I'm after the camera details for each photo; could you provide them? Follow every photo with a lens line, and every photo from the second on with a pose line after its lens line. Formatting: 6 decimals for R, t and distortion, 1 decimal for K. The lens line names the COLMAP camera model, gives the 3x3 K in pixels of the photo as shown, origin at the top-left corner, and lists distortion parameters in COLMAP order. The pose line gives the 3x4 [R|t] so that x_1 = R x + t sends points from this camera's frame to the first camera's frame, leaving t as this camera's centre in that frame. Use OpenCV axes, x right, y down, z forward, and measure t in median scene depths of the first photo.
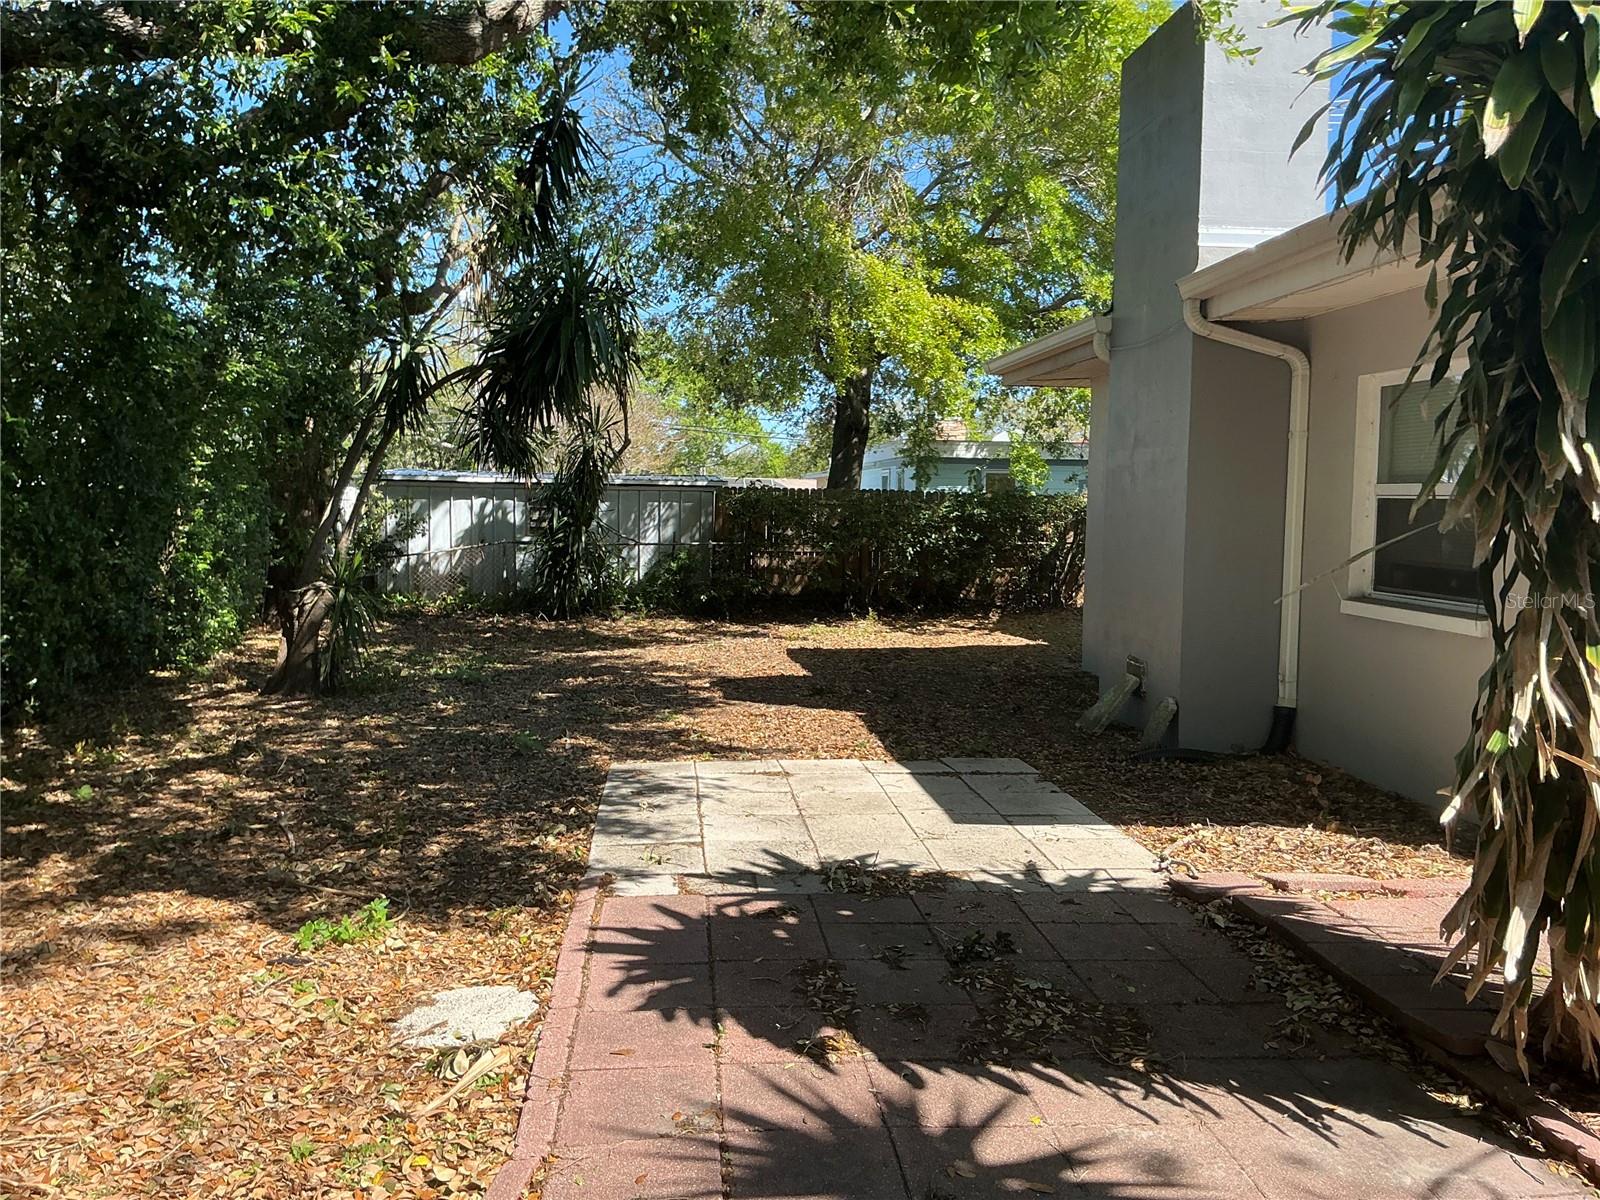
lens RADIAL K [[1323.4, 0, 804.5], [0, 1323.4, 604.4], [0, 0, 1]] dist [0.067620, -0.138150]
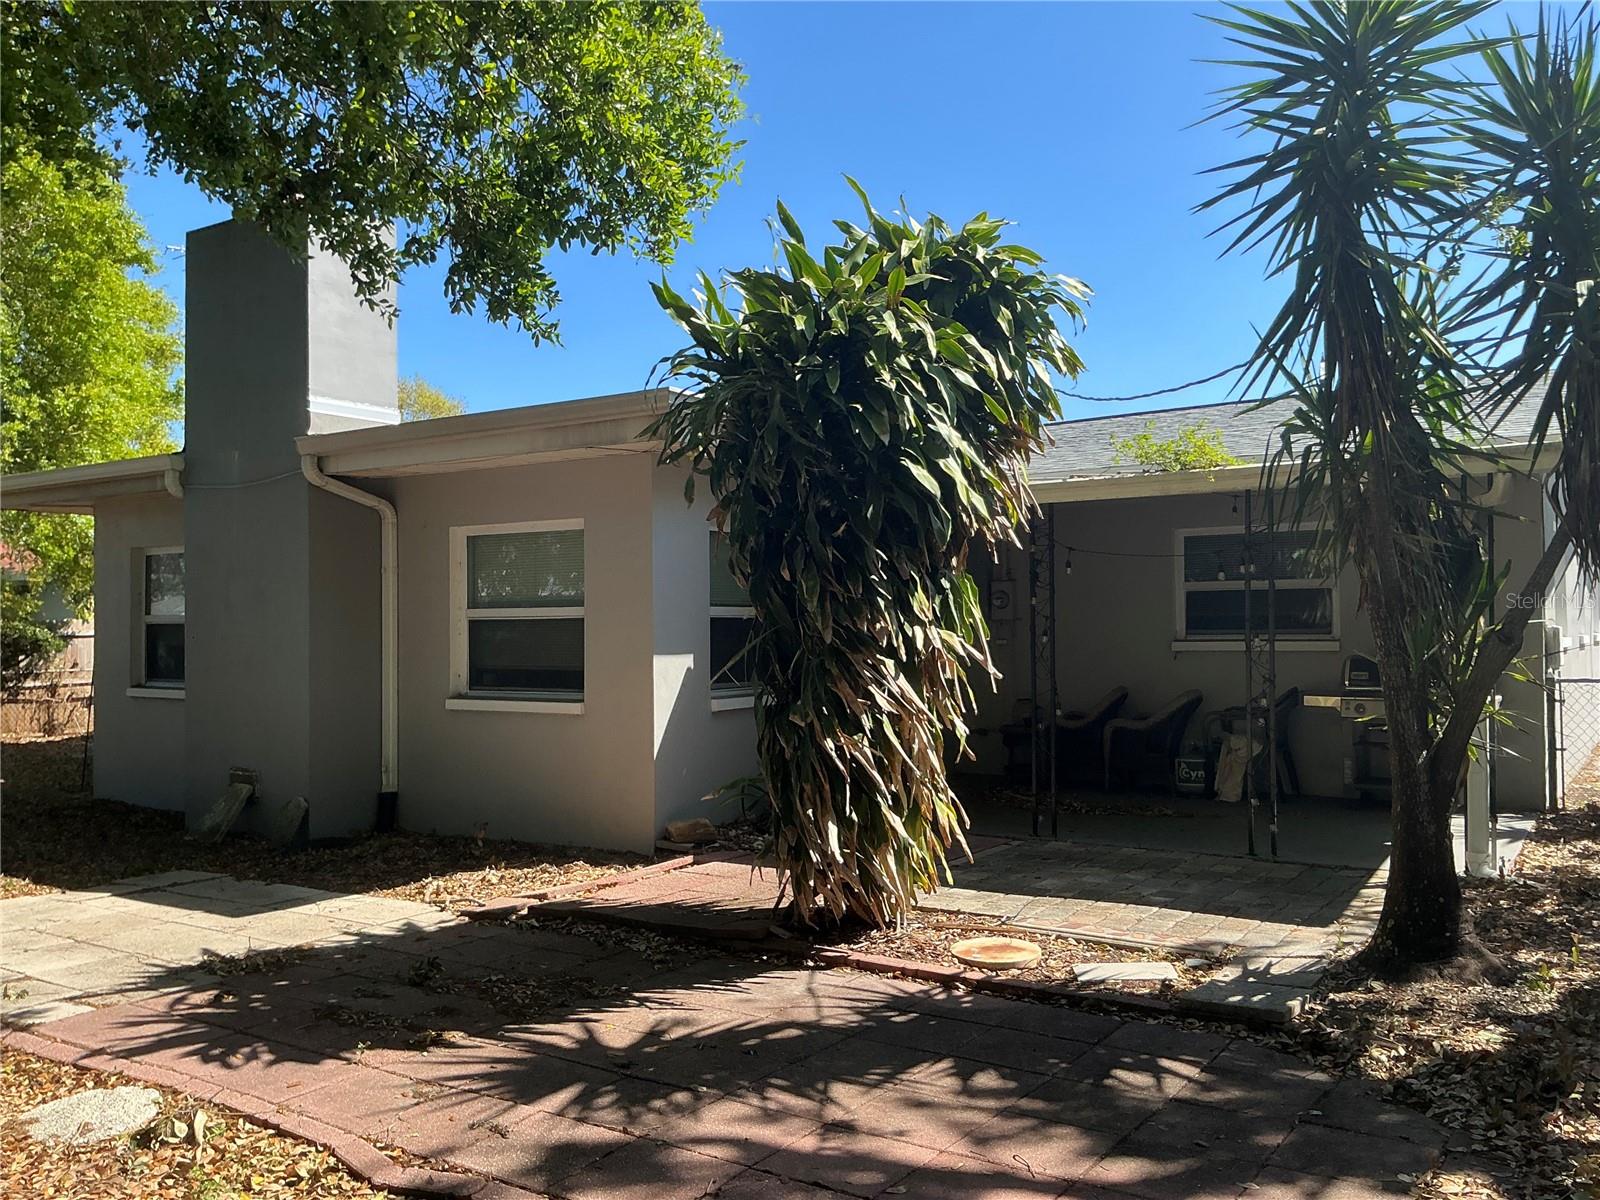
lens RADIAL K [[1323.4, 0, 808.8], [0, 1323.4, 597.3], [0, 0, 1]] dist [0.067620, -0.138150]
pose [[0.629016, -0.004053, 0.777382, -0.381955], [0.077015, 0.995392, -0.057126, -0.000937], [-0.773568, 0.095803, 0.626429, -0.083192]]
